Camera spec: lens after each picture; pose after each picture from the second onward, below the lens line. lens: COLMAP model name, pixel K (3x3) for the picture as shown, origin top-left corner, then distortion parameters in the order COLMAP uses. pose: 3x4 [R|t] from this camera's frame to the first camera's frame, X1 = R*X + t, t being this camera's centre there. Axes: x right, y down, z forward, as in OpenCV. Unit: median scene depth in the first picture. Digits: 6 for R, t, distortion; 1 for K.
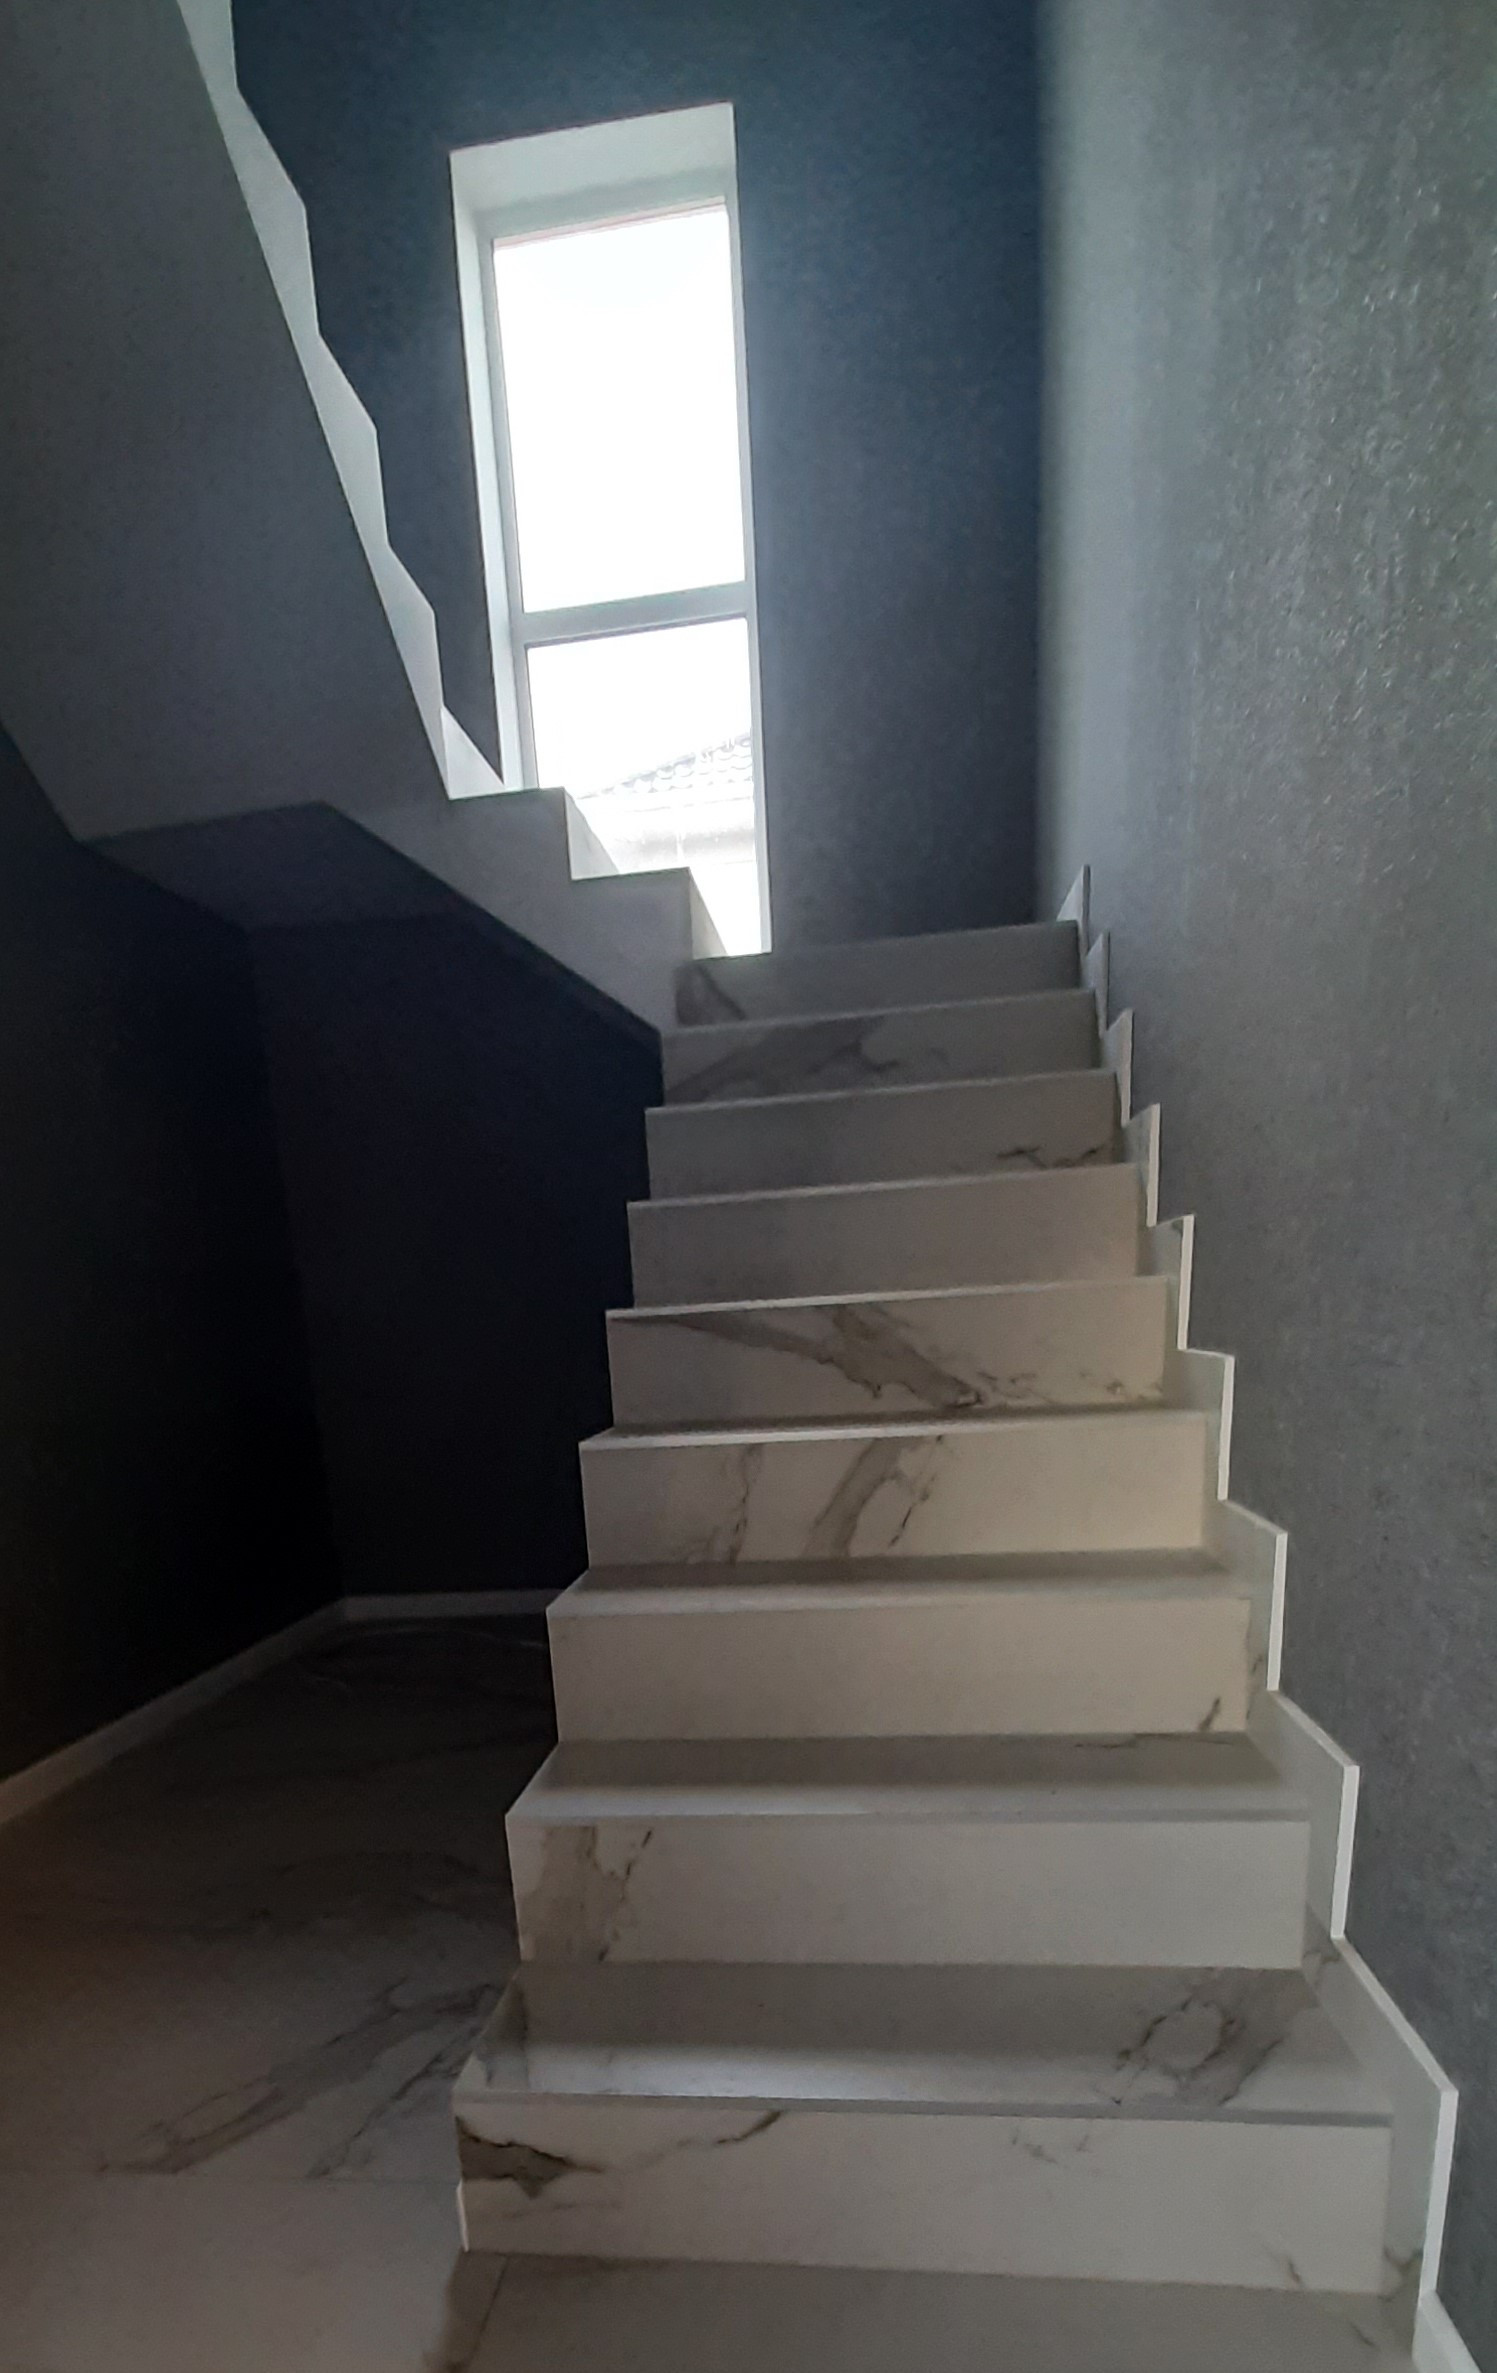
lens RADIAL K [[1236.3, 0, 750.0], [0, 1236.3, 1536.6], [0, 0, 1]] dist [-0.002770, -0.002454]
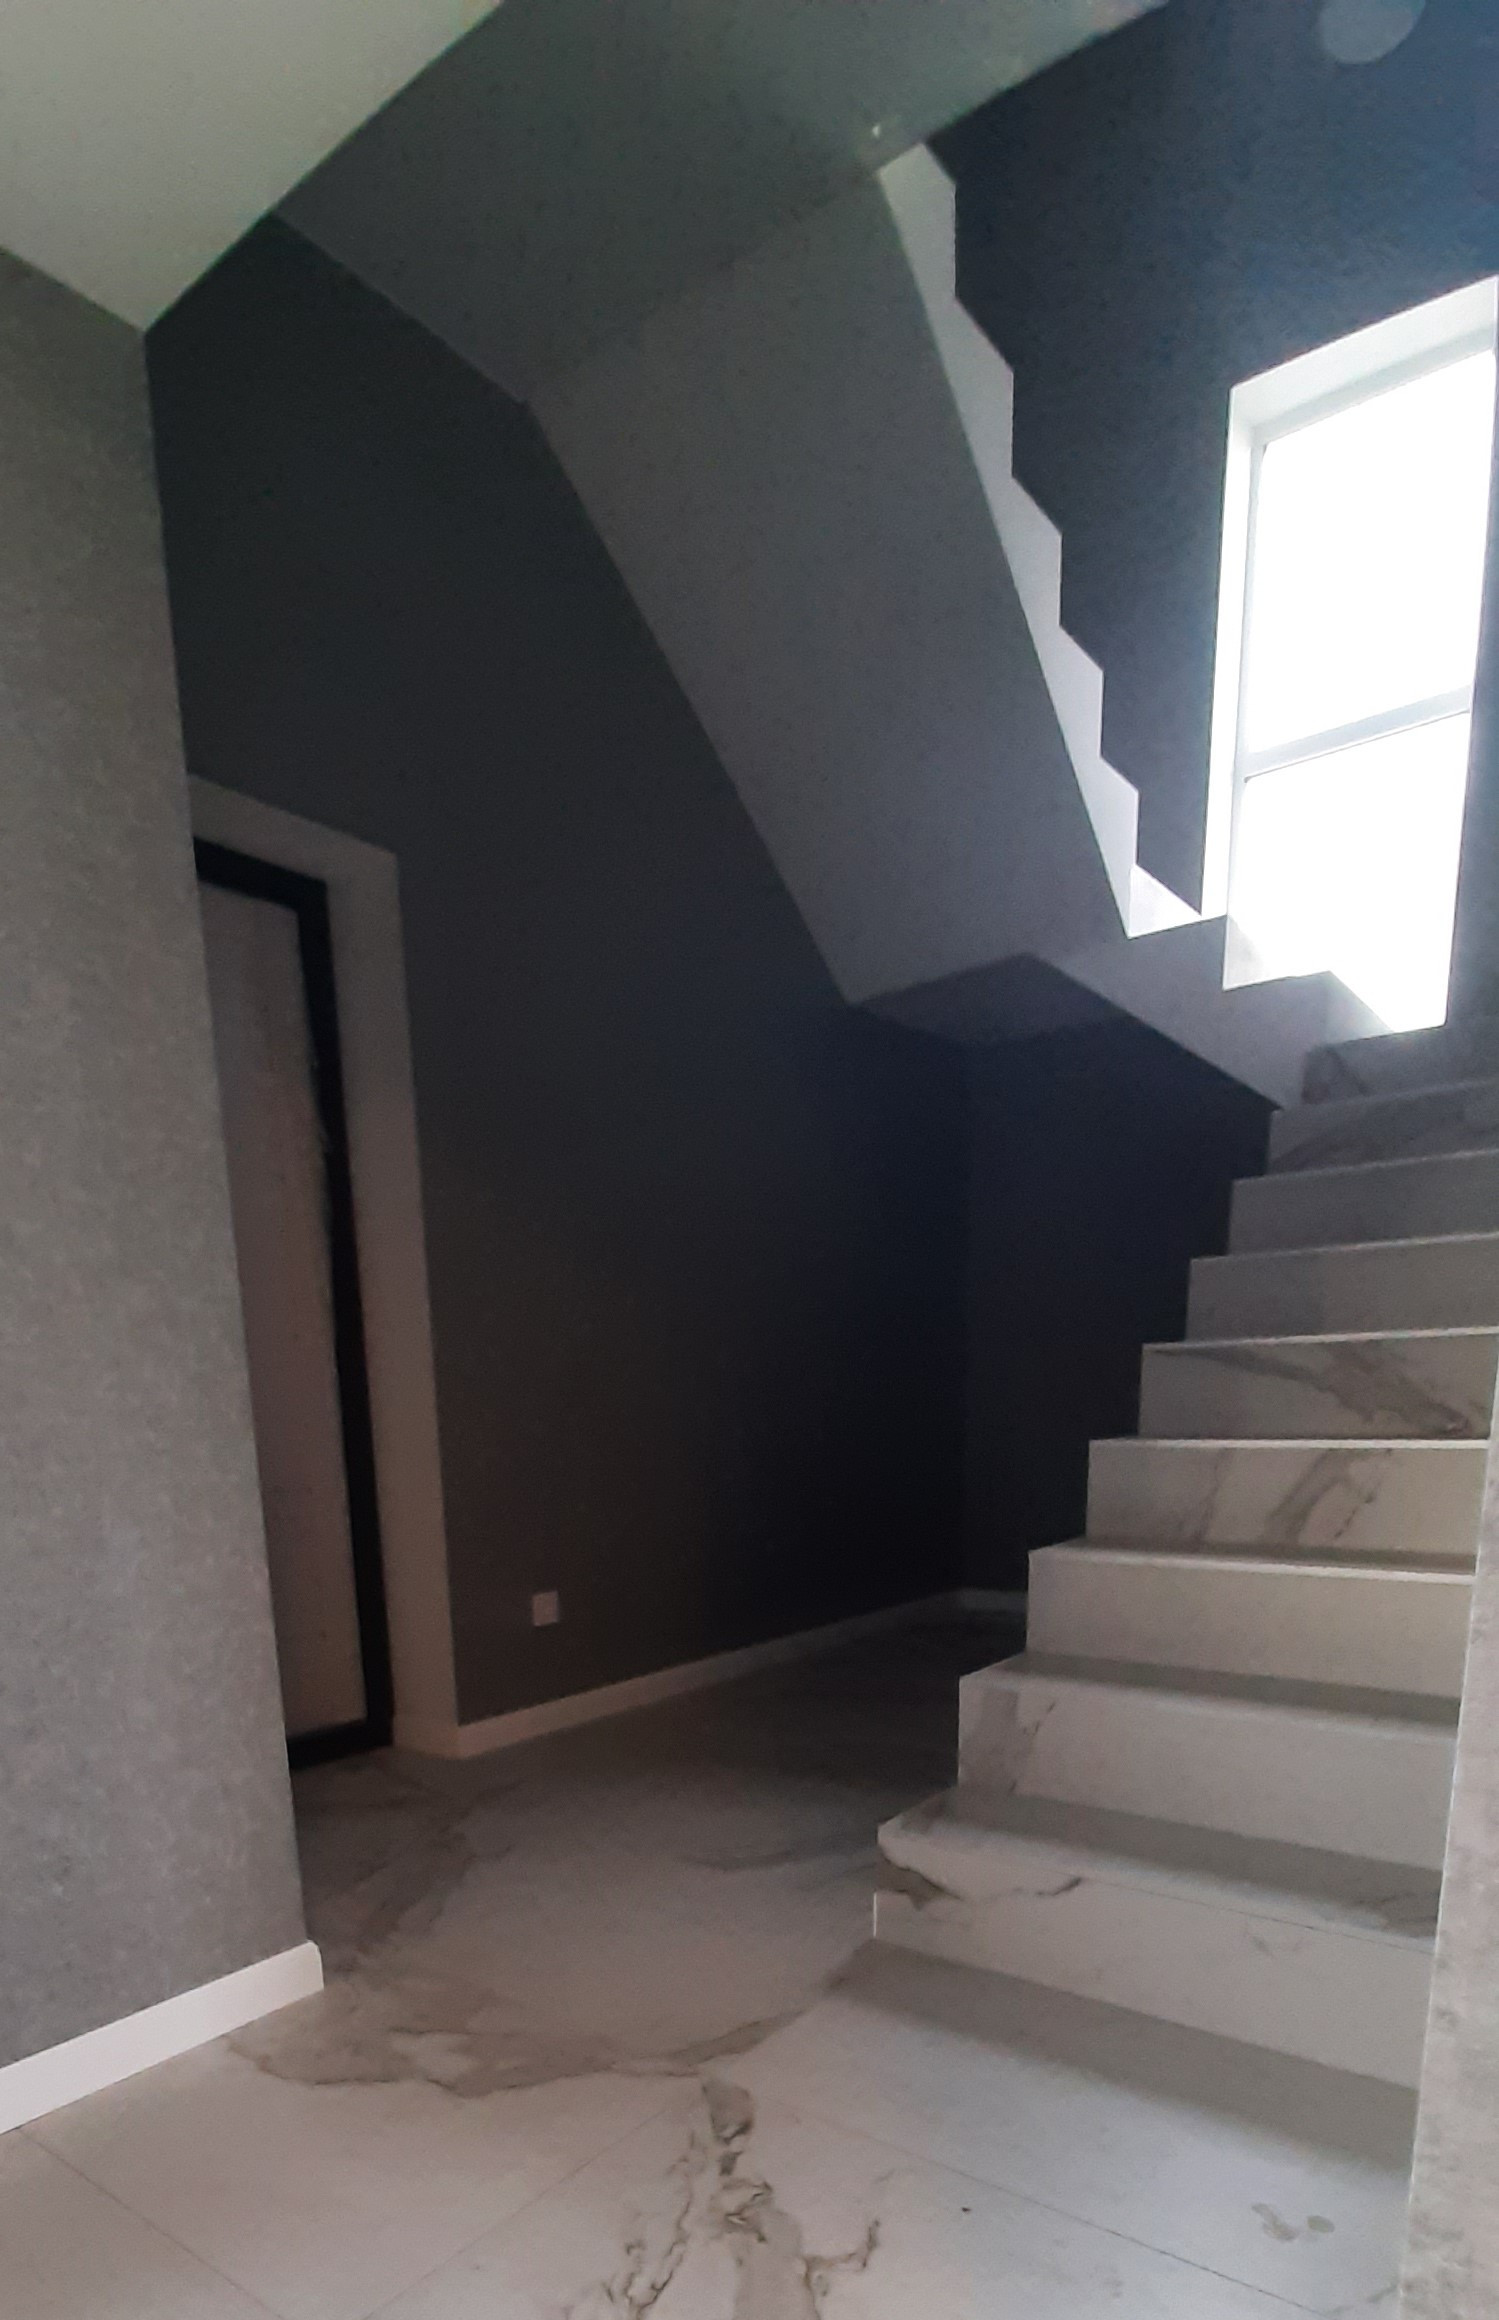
lens RADIAL K [[1257.2, 0, 749.5], [0, 1257.2, 1160.0], [0, 0, 1]] dist [0.001582, 0.000151]
pose [[0.847605, -0.065467, -0.526574, 0.247219], [-0.119098, 0.943570, -0.309018, 0.086324], [0.517090, 0.324639, 0.791977, -0.289272]]
